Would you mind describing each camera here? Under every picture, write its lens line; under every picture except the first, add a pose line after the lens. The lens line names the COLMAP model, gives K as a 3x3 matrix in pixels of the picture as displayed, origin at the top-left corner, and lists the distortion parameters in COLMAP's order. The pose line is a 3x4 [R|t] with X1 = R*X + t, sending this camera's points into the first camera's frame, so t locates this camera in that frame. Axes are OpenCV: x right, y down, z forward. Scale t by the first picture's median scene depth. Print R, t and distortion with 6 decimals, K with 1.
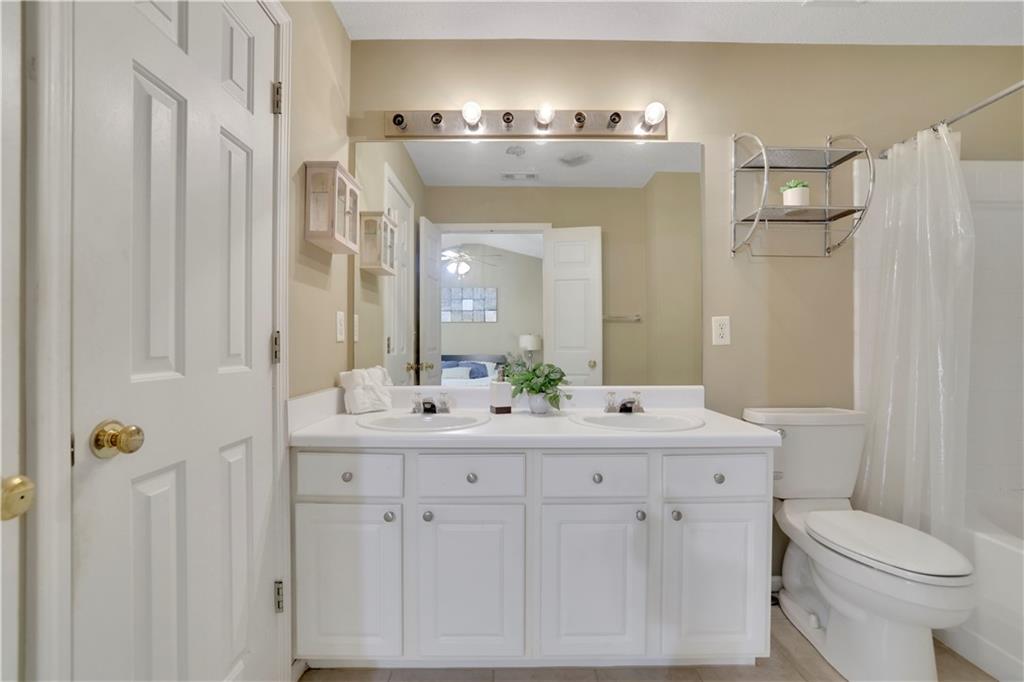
lens RADIAL K [[445.2, 0, 516.6], [0, 445.2, 338.4], [0, 0, 1]] dist [-0.045152, 0.019090]
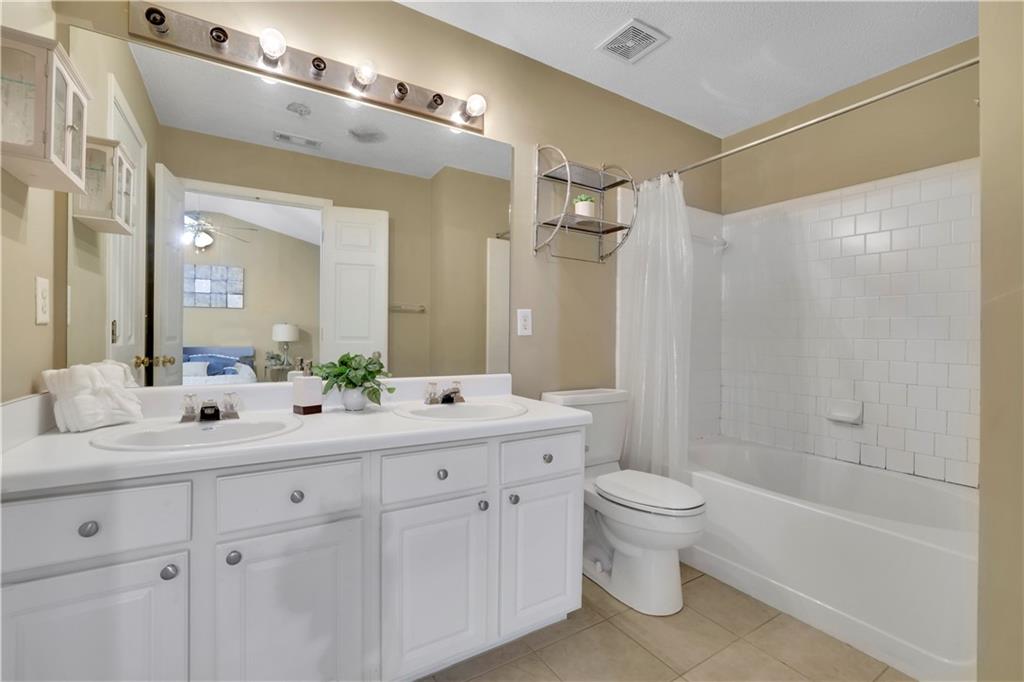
lens RADIAL K [[439.0, 0, 515.8], [0, 439.0, 335.8], [0, 0, 1]] dist [-0.046066, 0.016512]
pose [[0.853941, 0.010039, 0.520272, -0.126787], [-0.015803, 0.999853, 0.006644, 0.009693], [-0.520129, -0.013895, 0.853975, 0.097727]]
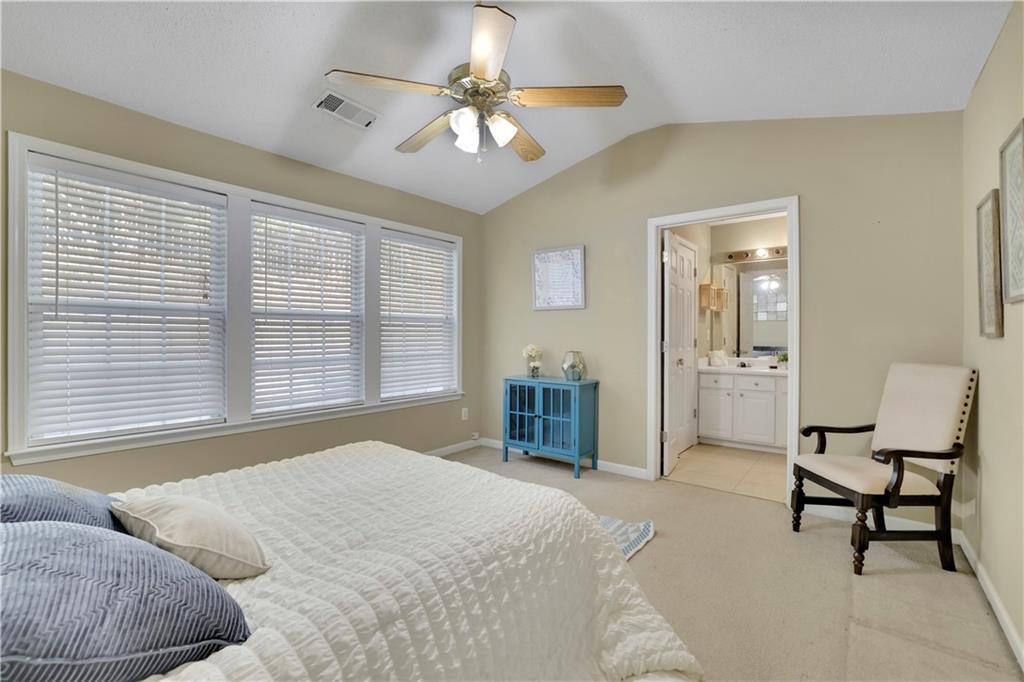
lens RADIAL K [[445.2, 0, 516.6], [0, 445.2, 338.4], [0, 0, 1]] dist [-0.045152, 0.019090]
pose [[0.774120, 0.008269, -0.632985, 0.417368], [0.005517, 0.999789, 0.019809, -0.066209], [0.633015, -0.018827, 0.773911, -1.880130]]
